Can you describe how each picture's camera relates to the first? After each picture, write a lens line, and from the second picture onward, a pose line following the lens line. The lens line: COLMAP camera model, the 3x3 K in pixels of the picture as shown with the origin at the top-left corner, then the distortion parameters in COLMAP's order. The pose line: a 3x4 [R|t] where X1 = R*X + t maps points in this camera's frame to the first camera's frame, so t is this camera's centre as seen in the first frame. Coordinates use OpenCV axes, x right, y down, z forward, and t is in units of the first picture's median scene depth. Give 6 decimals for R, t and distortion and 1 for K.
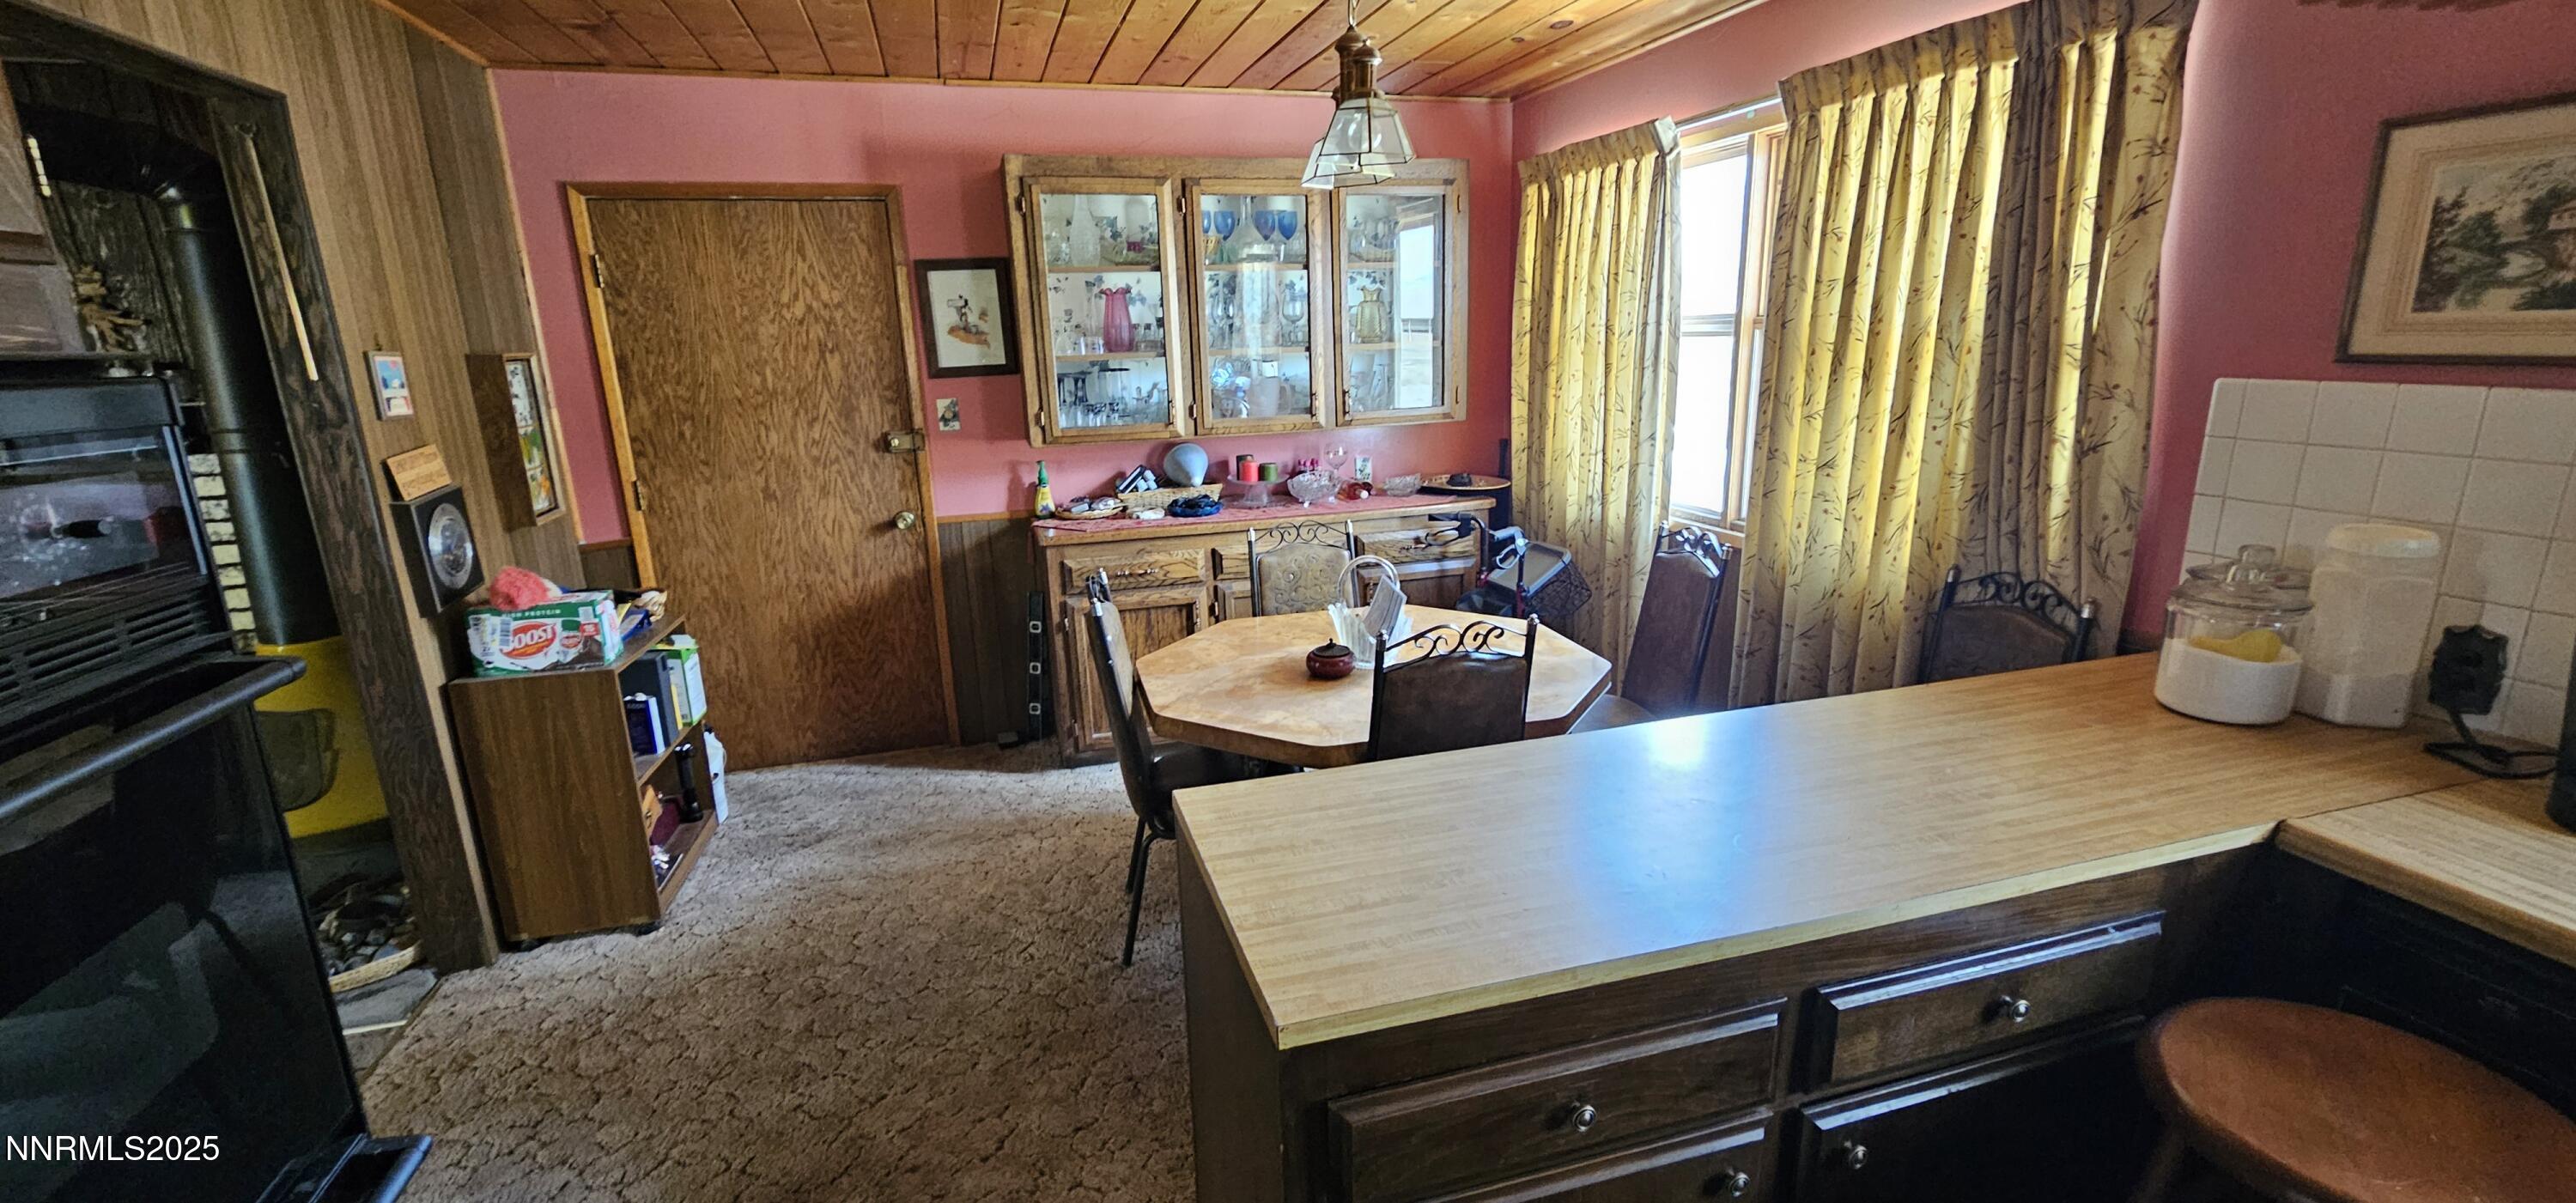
lens RADIAL K [[1058.0, 0, 1294.4], [0, 1058.0, 593.6], [0, 0, 1]] dist [-0.000740, -0.000576]
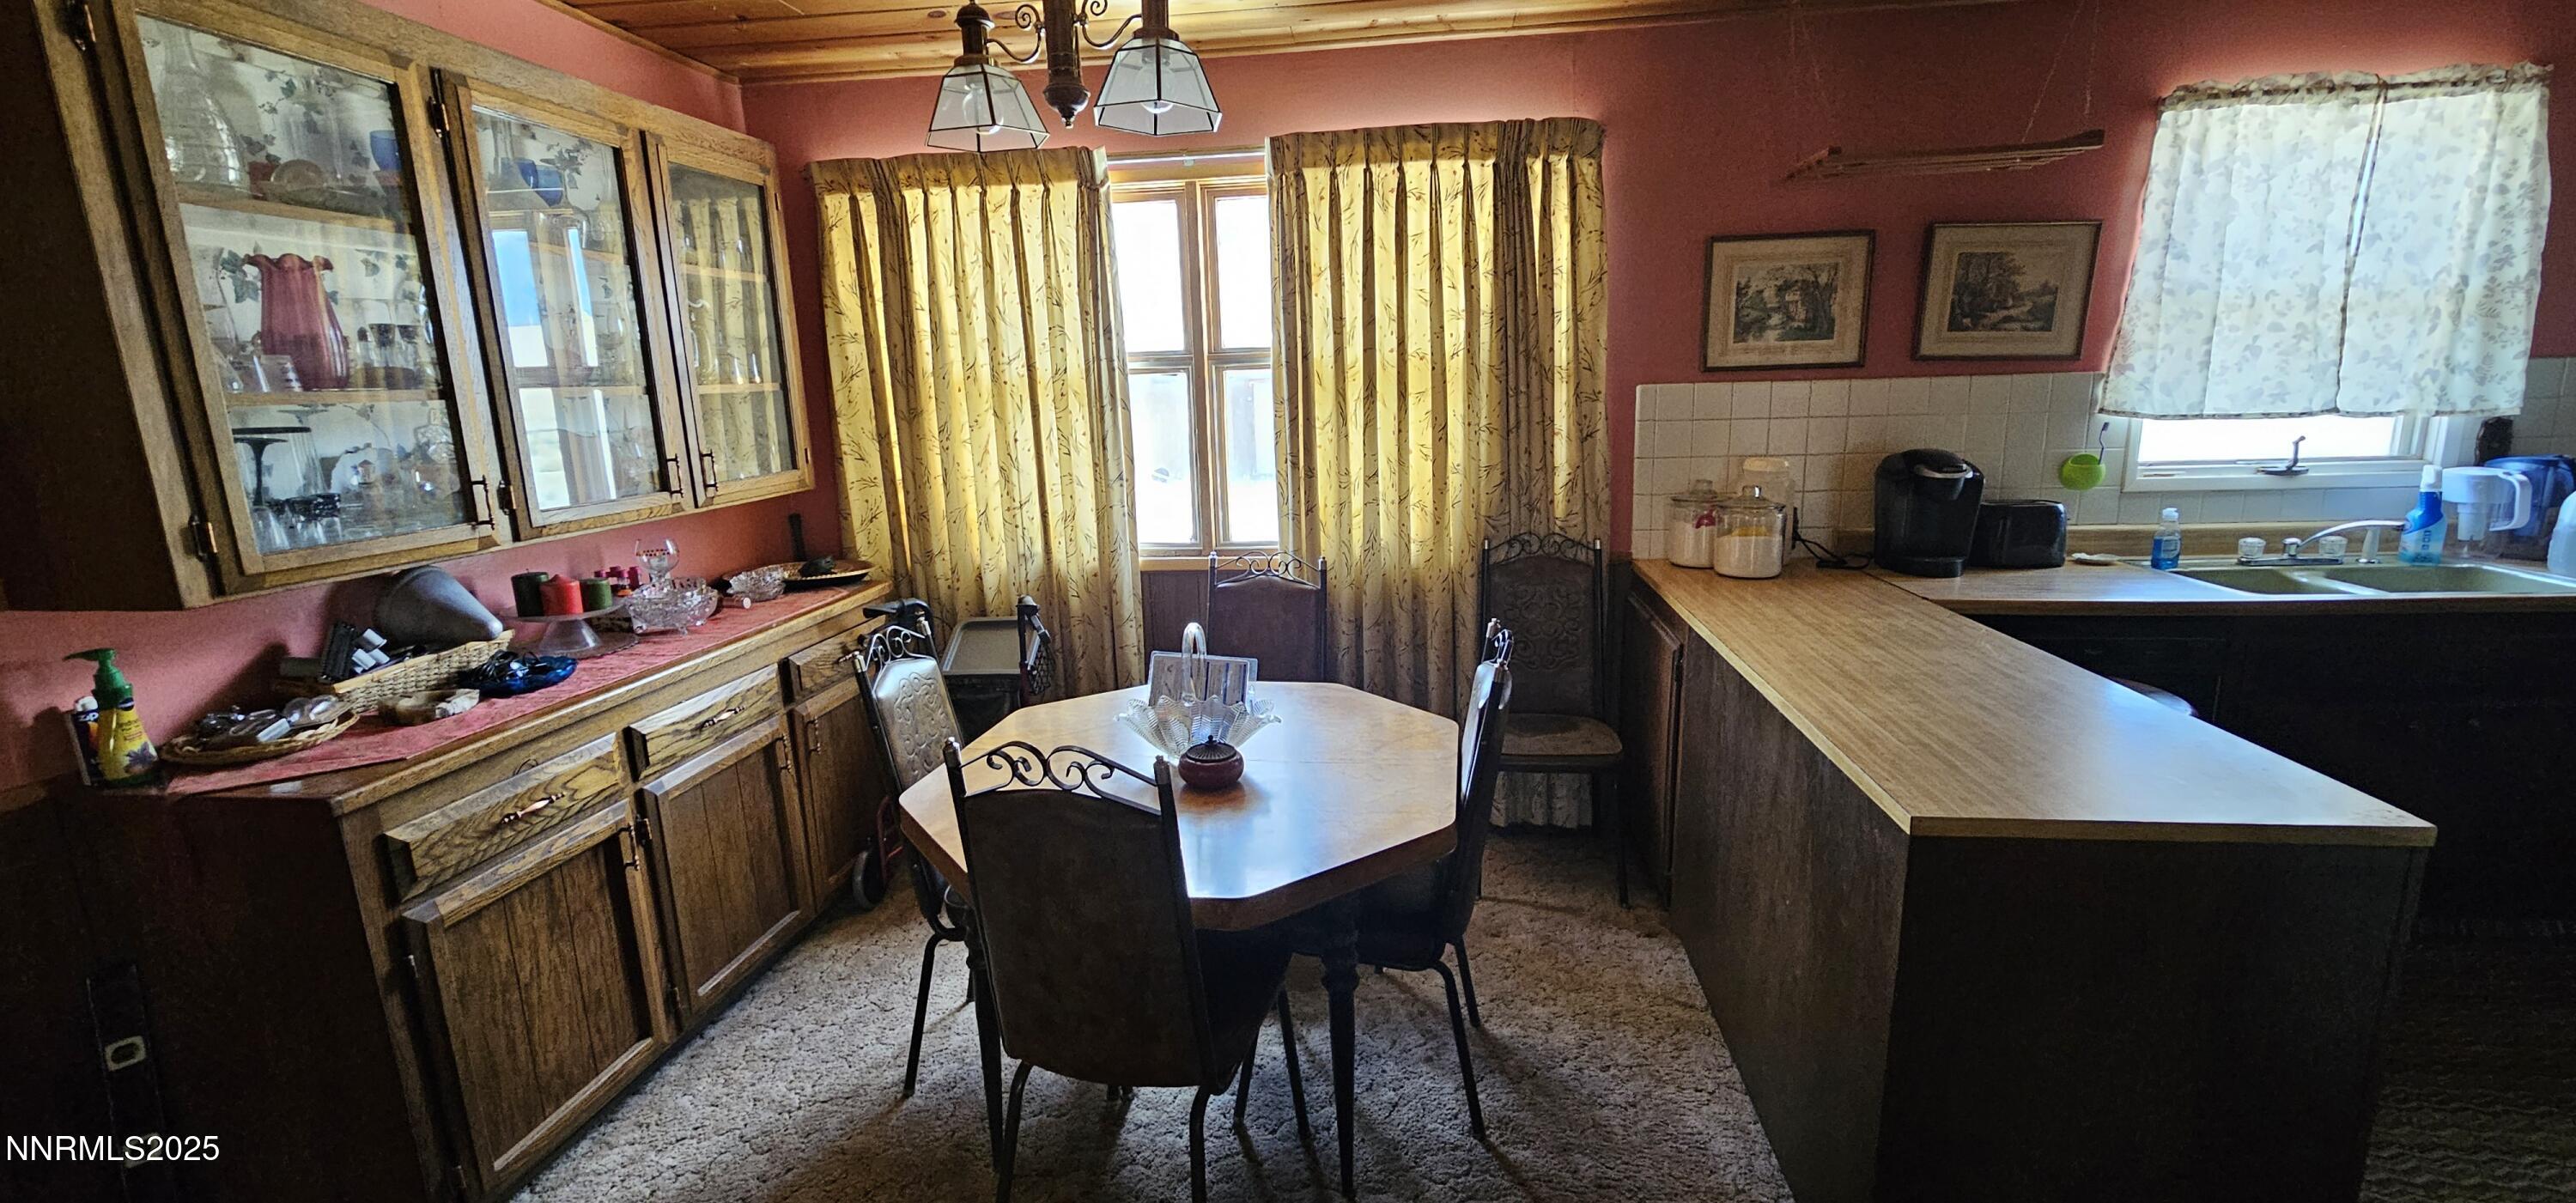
lens RADIAL K [[1058.0, 0, 1291.1], [0, 1058.0, 597.9], [0, 0, 1]] dist [-0.000740, -0.000576]
pose [[0.415269, -0.166100, 0.894406, -0.773540], [0.237145, 0.968961, 0.069841, -0.118455], [-0.878245, 0.183102, 0.441769, 0.753713]]
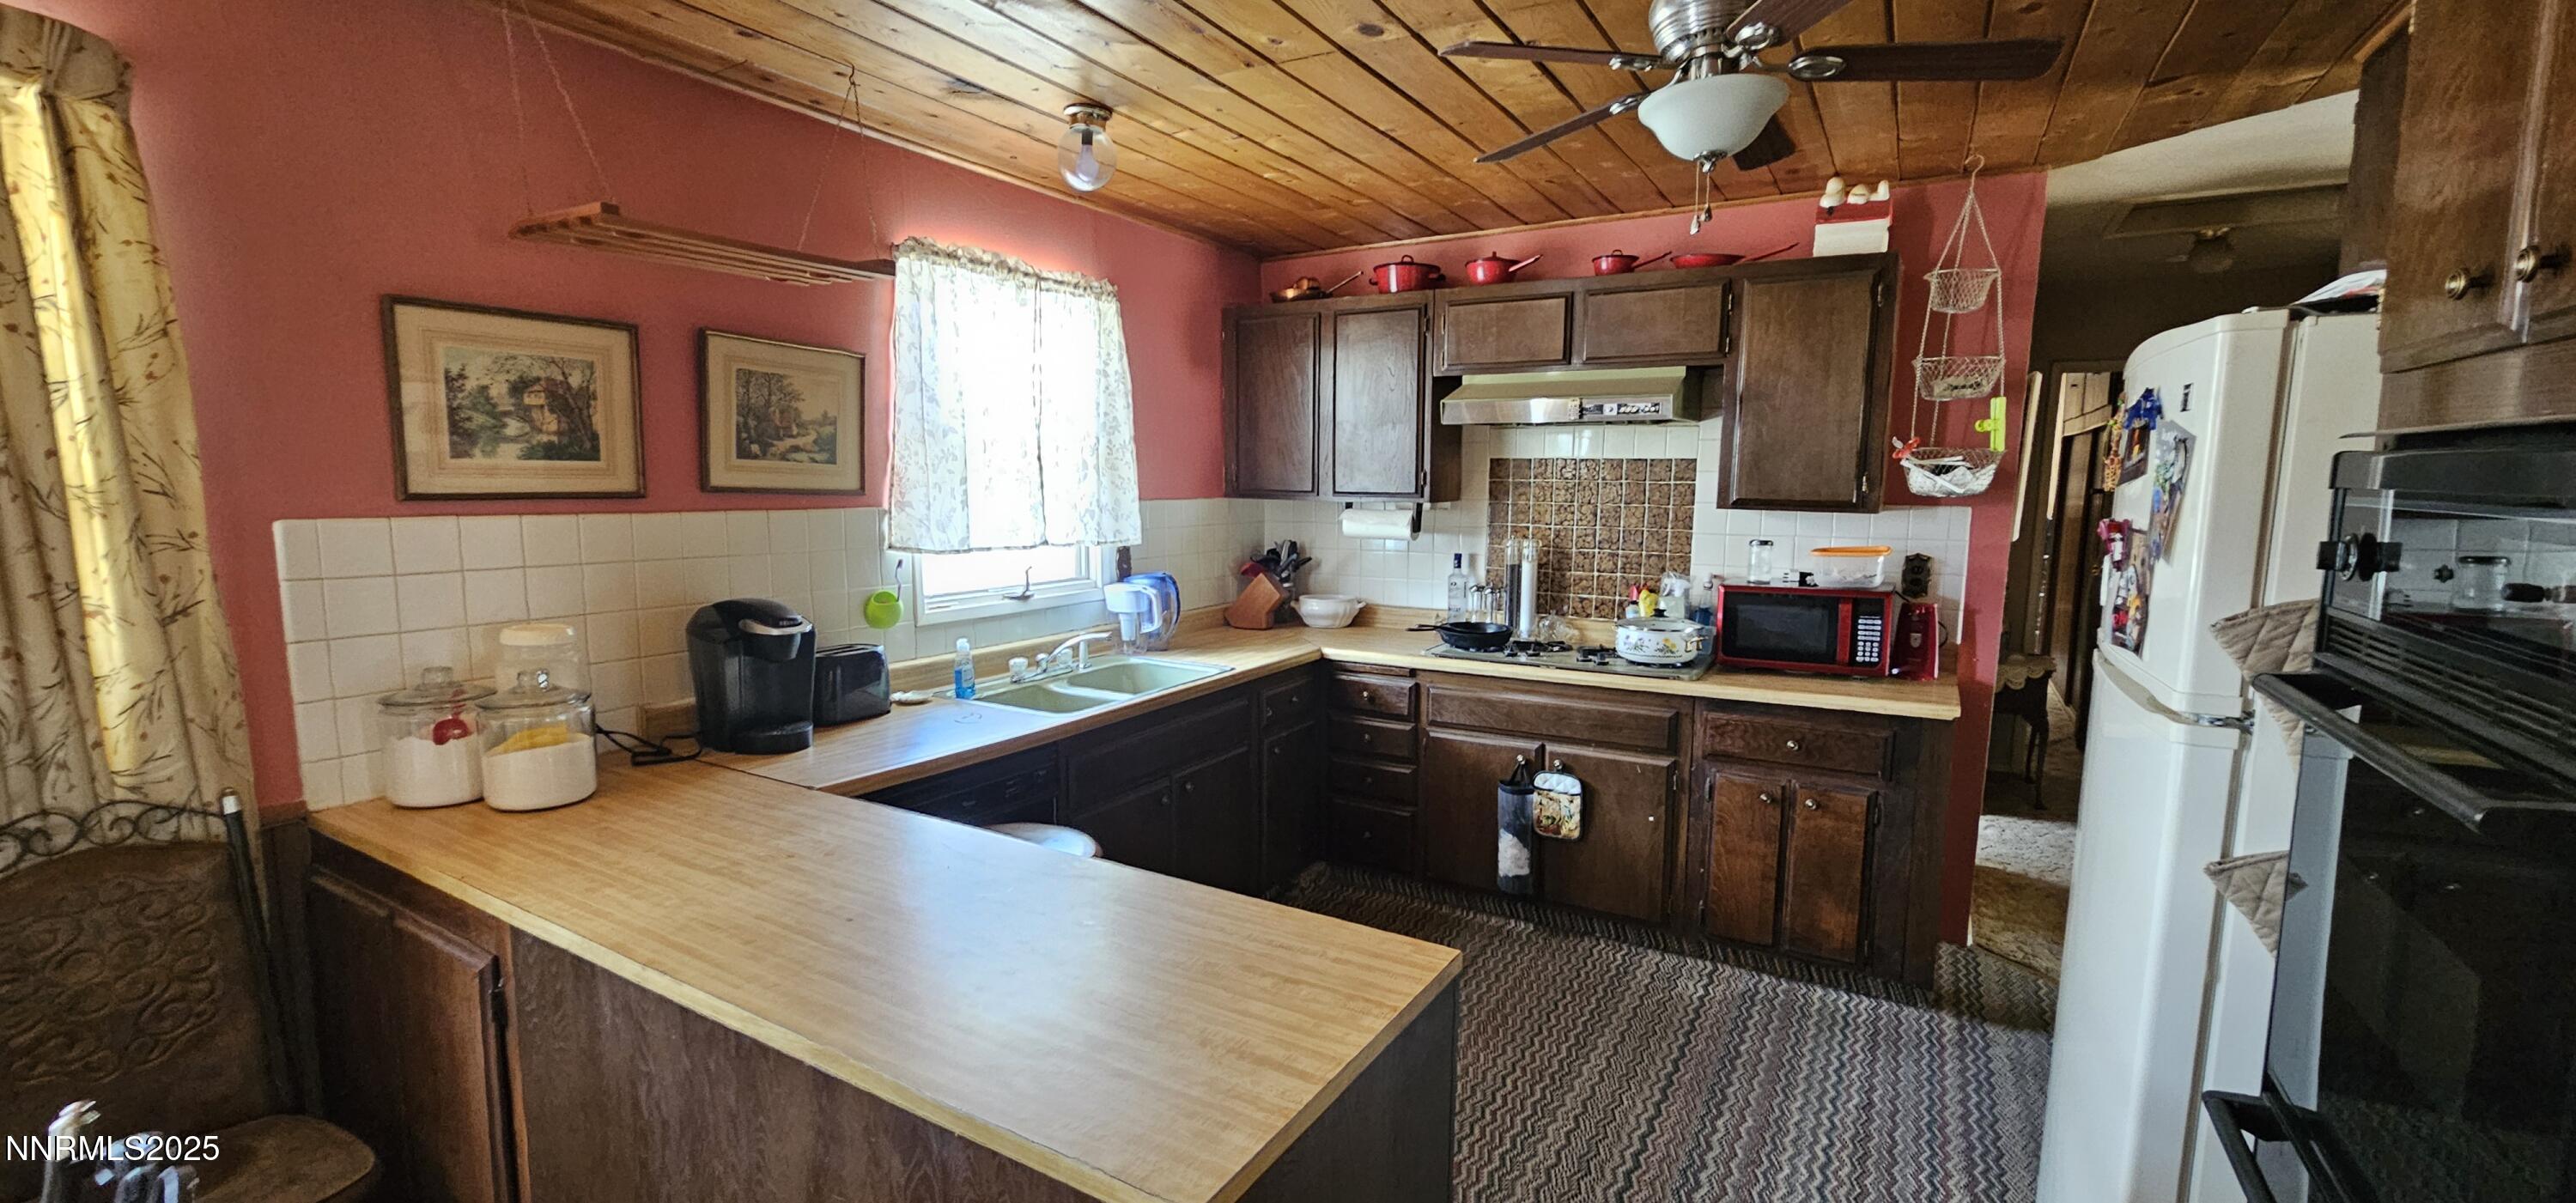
lens RADIAL K [[1058.0, 0, 1286.1], [0, 1058.0, 611.6], [0, 0, 1]] dist [-0.000740, -0.000576]
pose [[-0.666240, -0.072862, 0.742169, -0.399304], [0.187763, 0.946764, 0.261502, -0.189437], [-0.721713, 0.313575, -0.617091, 0.887188]]
